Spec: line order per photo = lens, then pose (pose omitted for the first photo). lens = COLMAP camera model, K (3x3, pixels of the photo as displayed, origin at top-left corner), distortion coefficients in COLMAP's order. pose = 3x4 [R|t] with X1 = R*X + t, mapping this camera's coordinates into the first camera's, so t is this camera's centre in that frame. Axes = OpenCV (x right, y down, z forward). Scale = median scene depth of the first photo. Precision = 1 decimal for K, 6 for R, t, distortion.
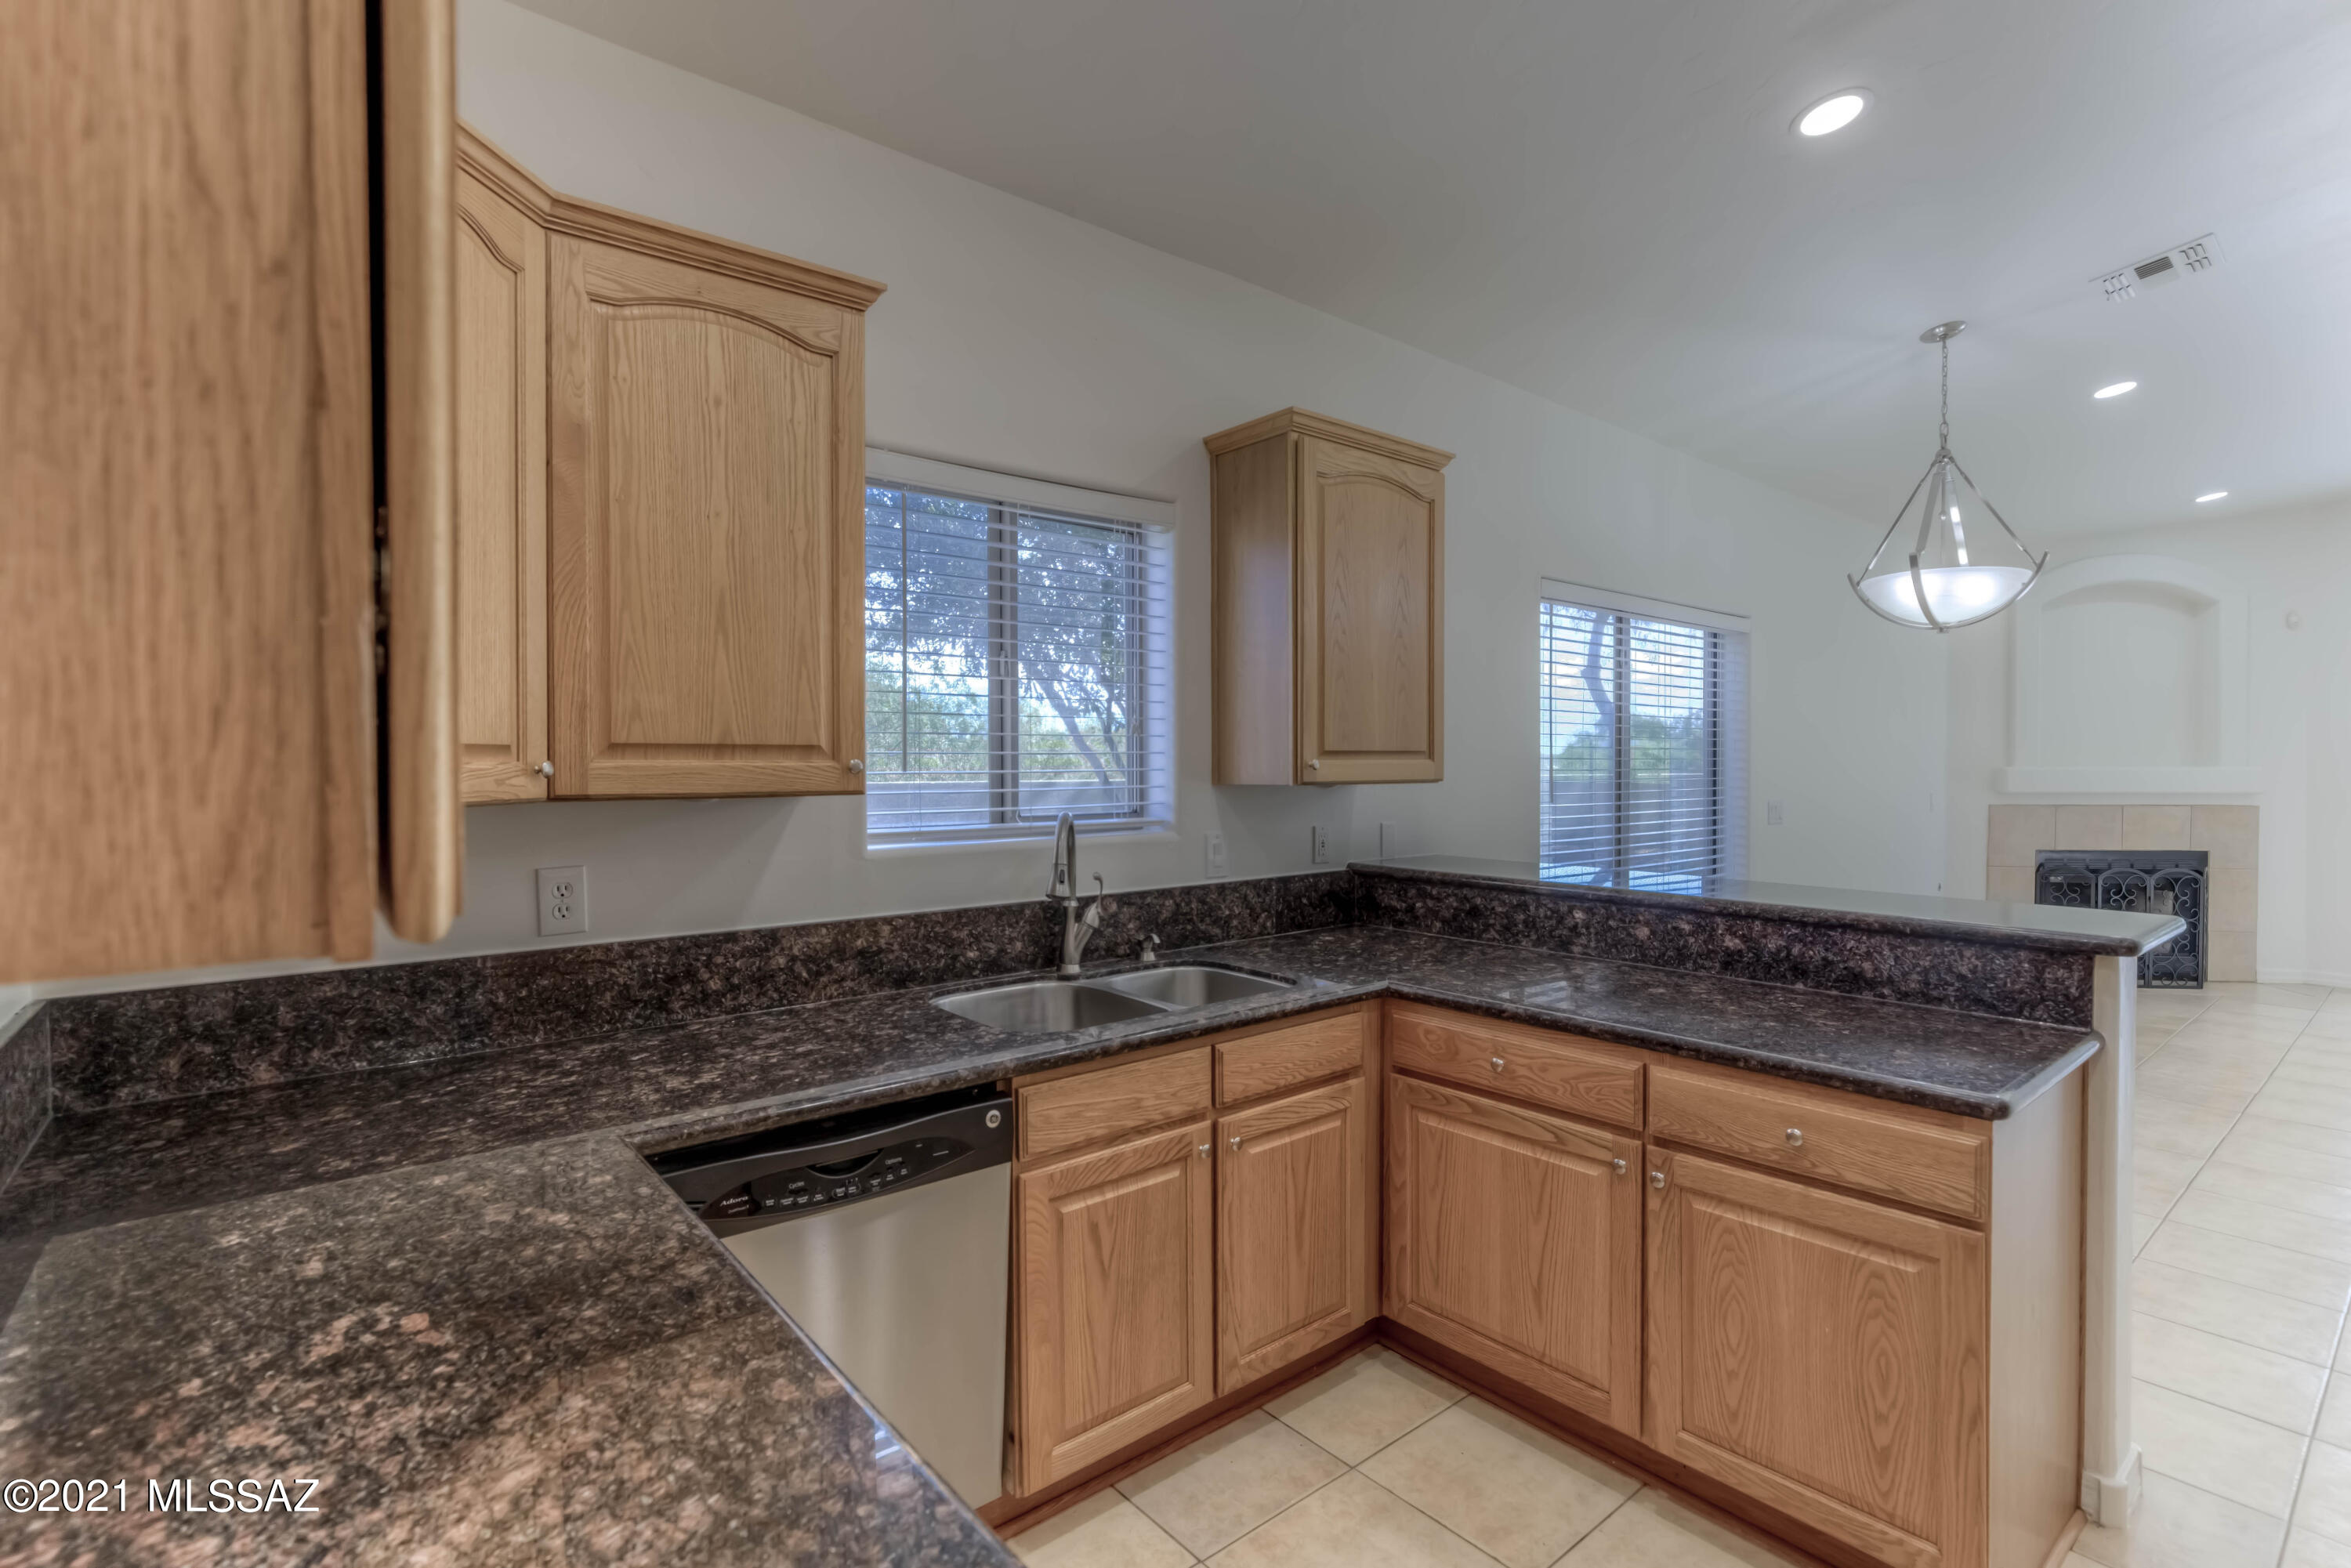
lens RADIAL K [[1093.8, 0, 1187.1], [0, 1093.8, 779.5], [0, 0, 1]] dist [-0.001972, 0.000545]
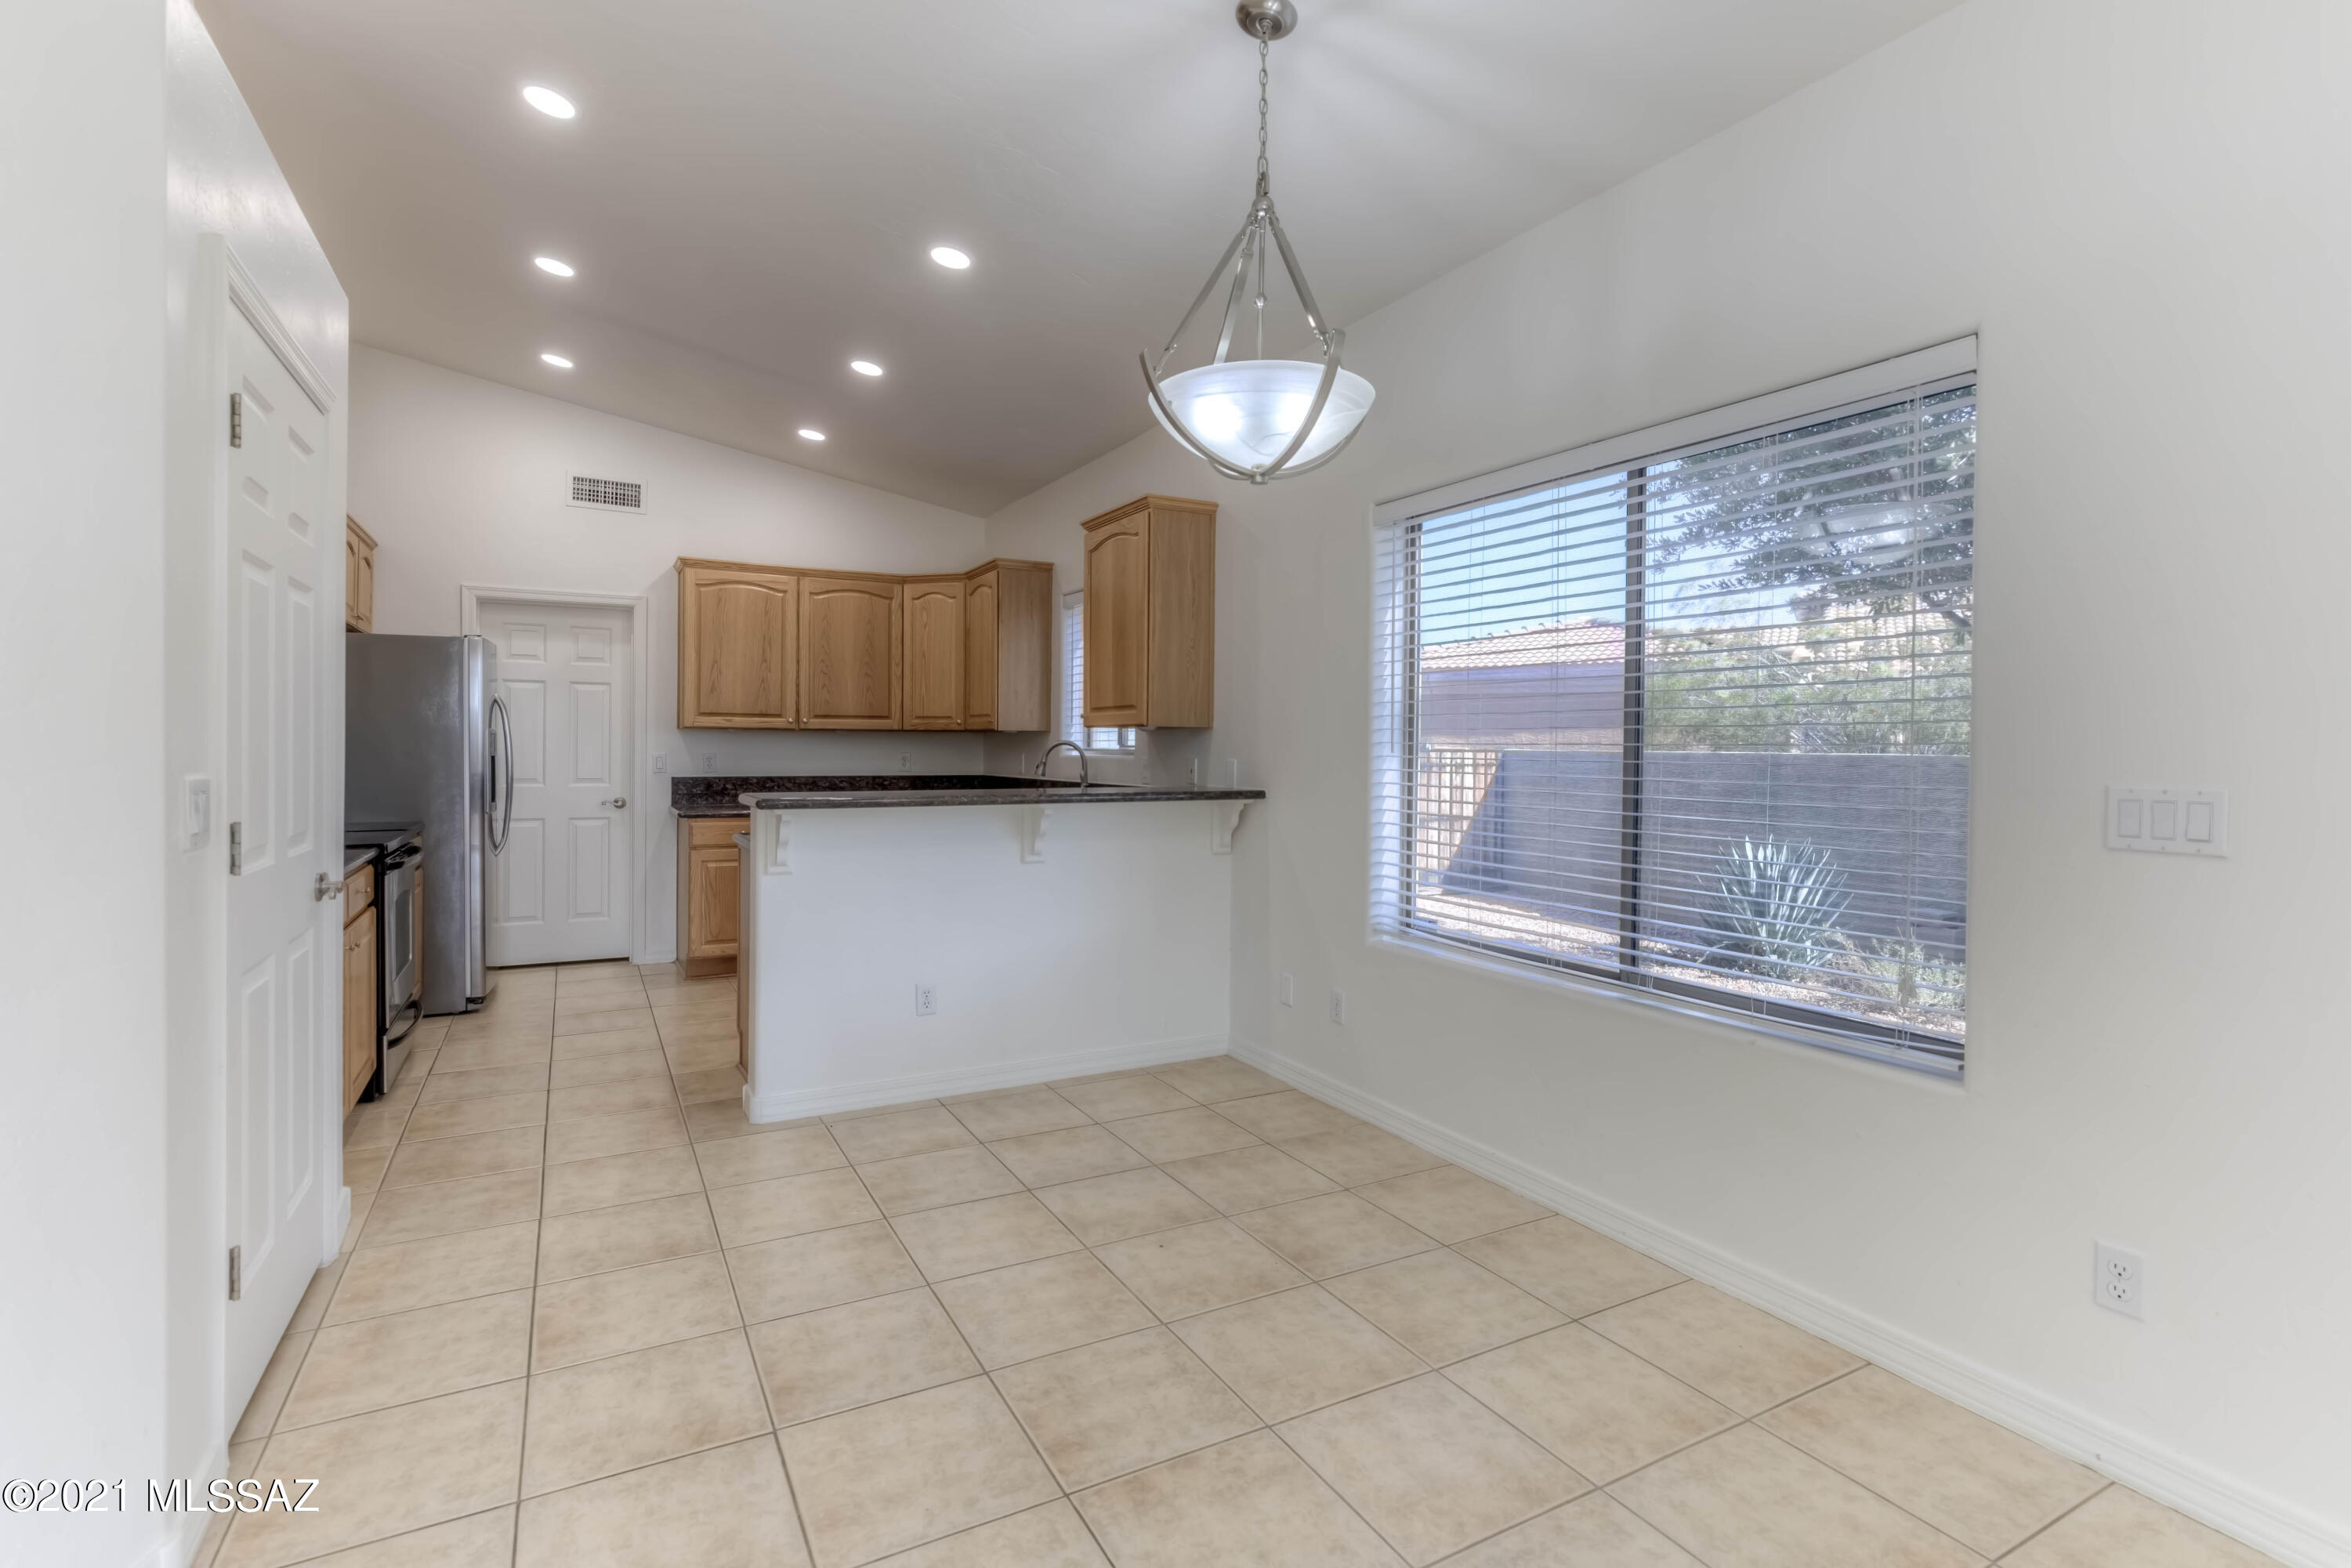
lens RADIAL K [[1096.1, 0, 1179.8], [0, 1096.1, 754.9], [0, 0, 1]] dist [-0.002470, -0.000418]
pose [[-0.188868, 0.009173, -0.981960, 2.010087], [-0.022195, 0.999661, 0.013607, 0.021907], [0.981752, 0.024365, -0.188600, 1.626923]]
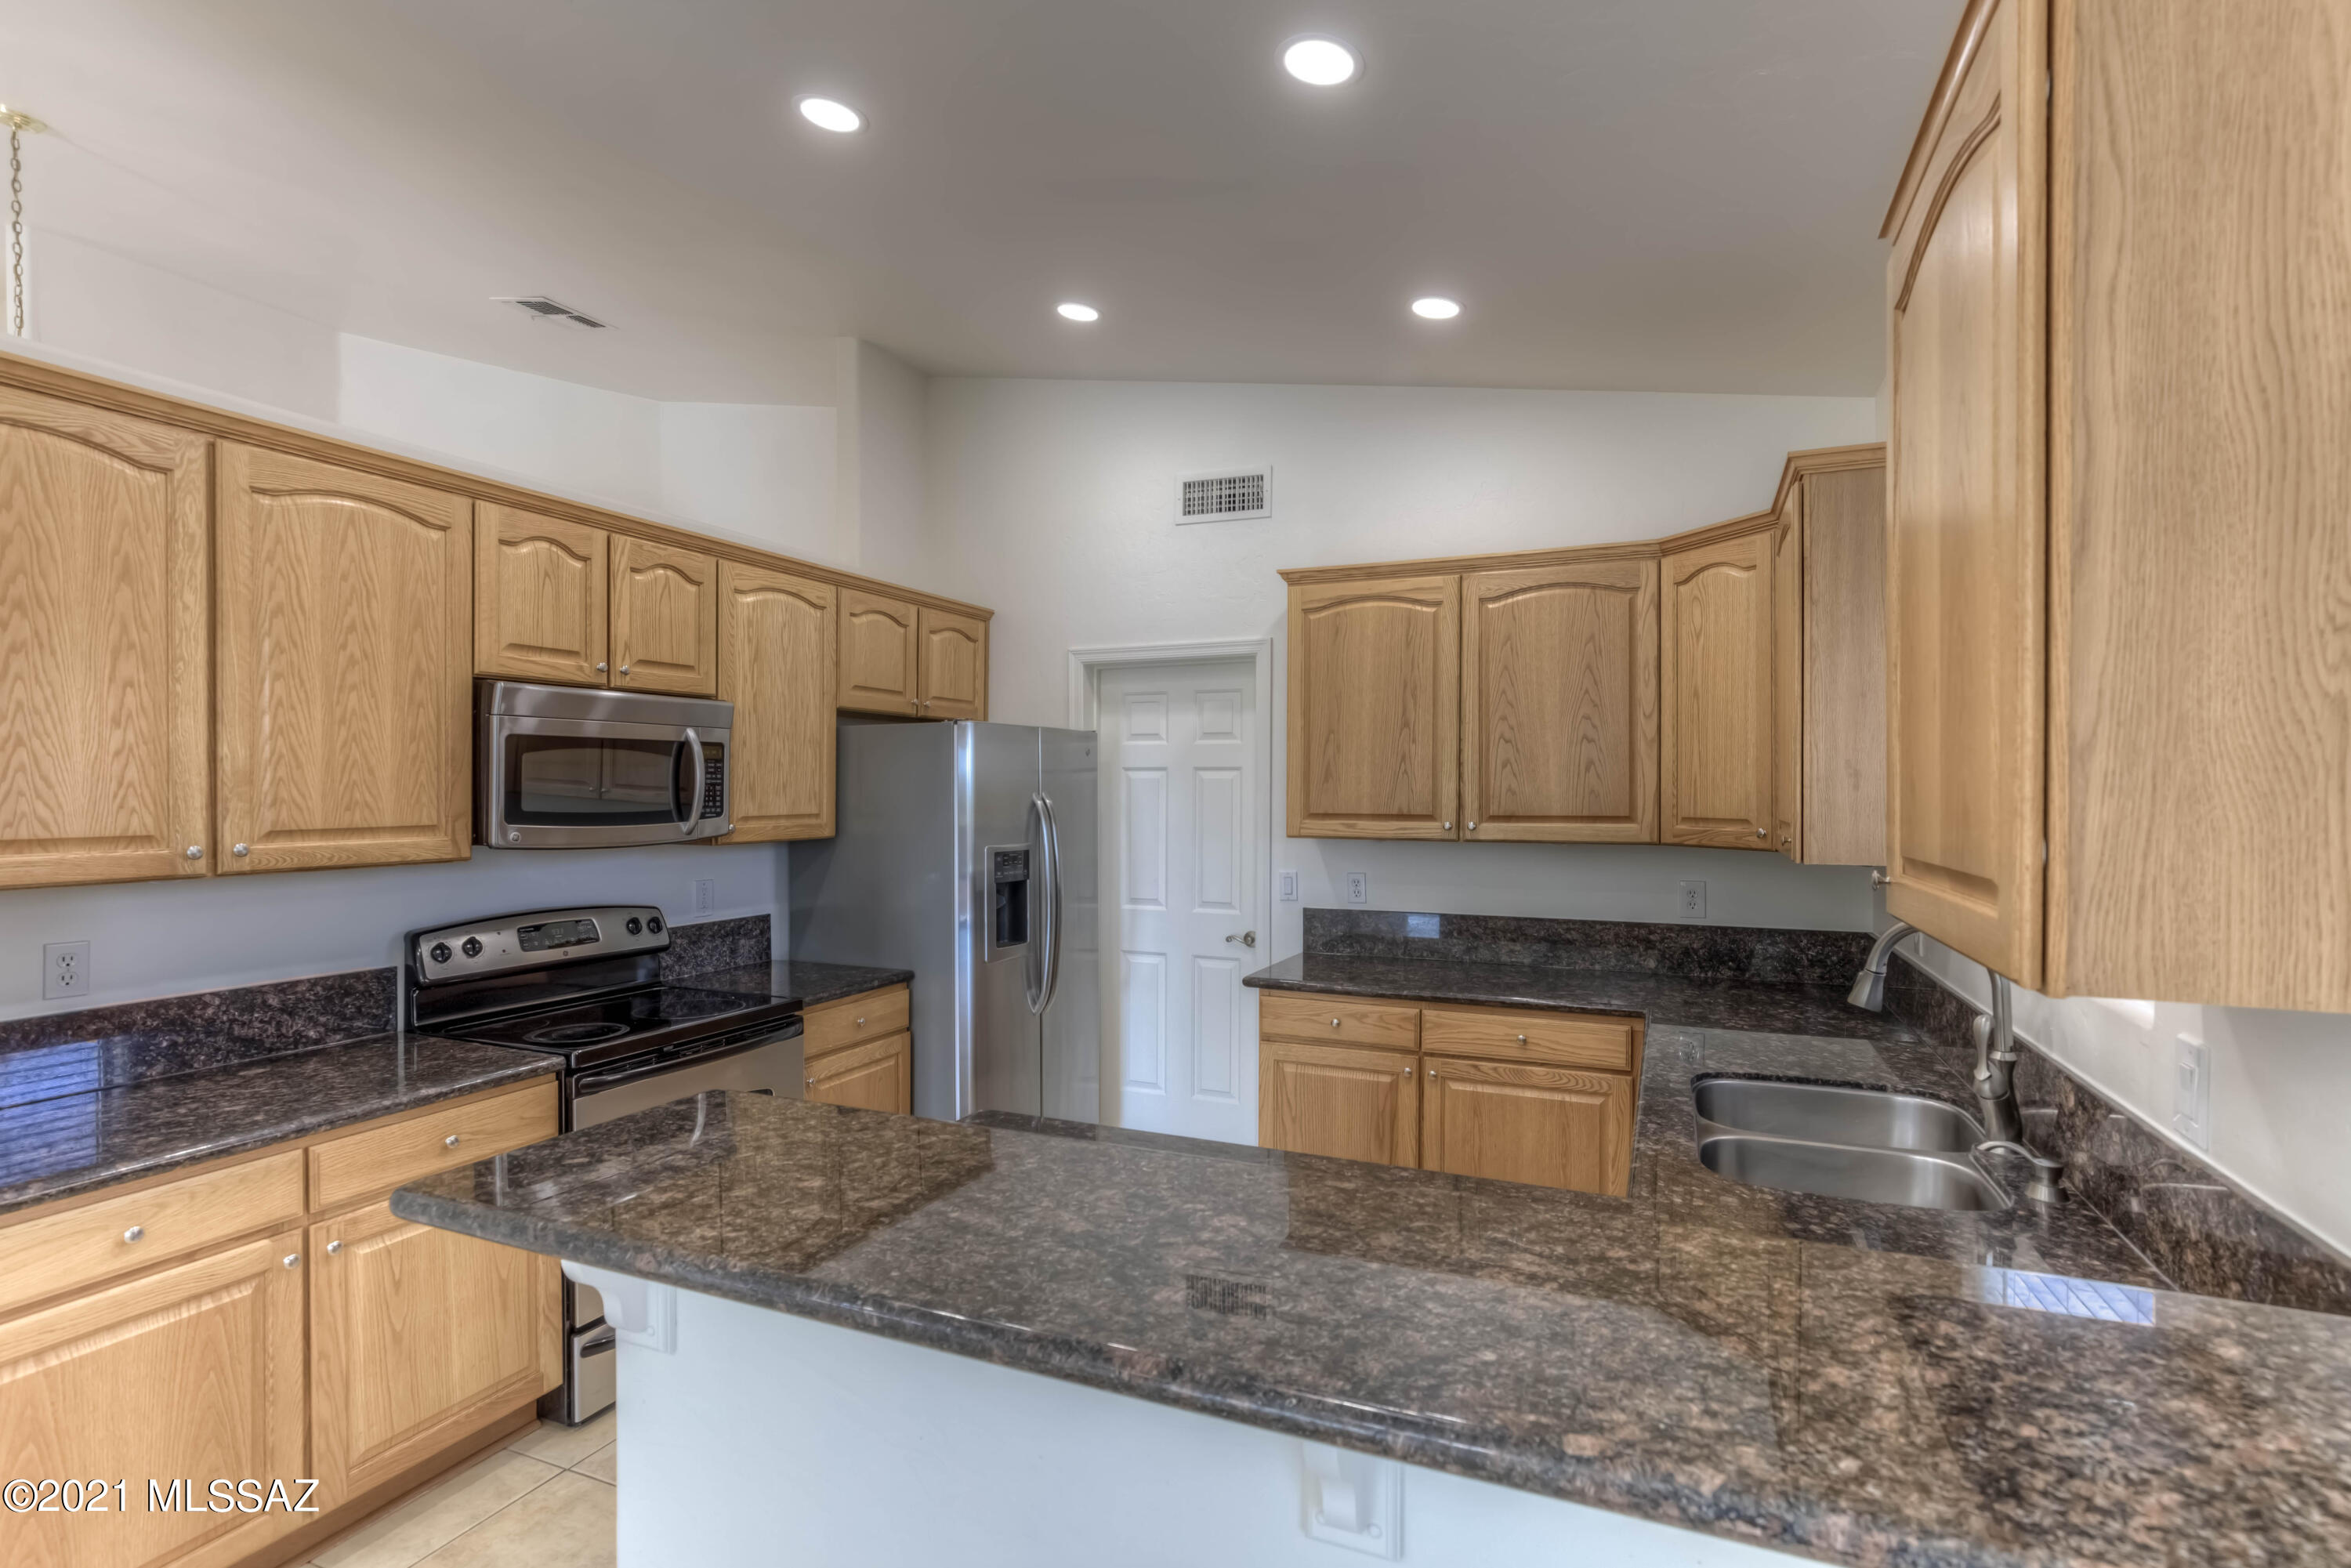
lens RADIAL K [[1129.2, 0, 1165.7], [0, 1129.2, 796.5], [0, 0, 1]] dist [-0.004082, -0.000661]
pose [[-0.894726, 0.006723, -0.446564, 0.762118], [-0.003830, 0.999734, 0.022725, -0.069886], [0.446599, 0.022043, -0.894463, 1.447480]]
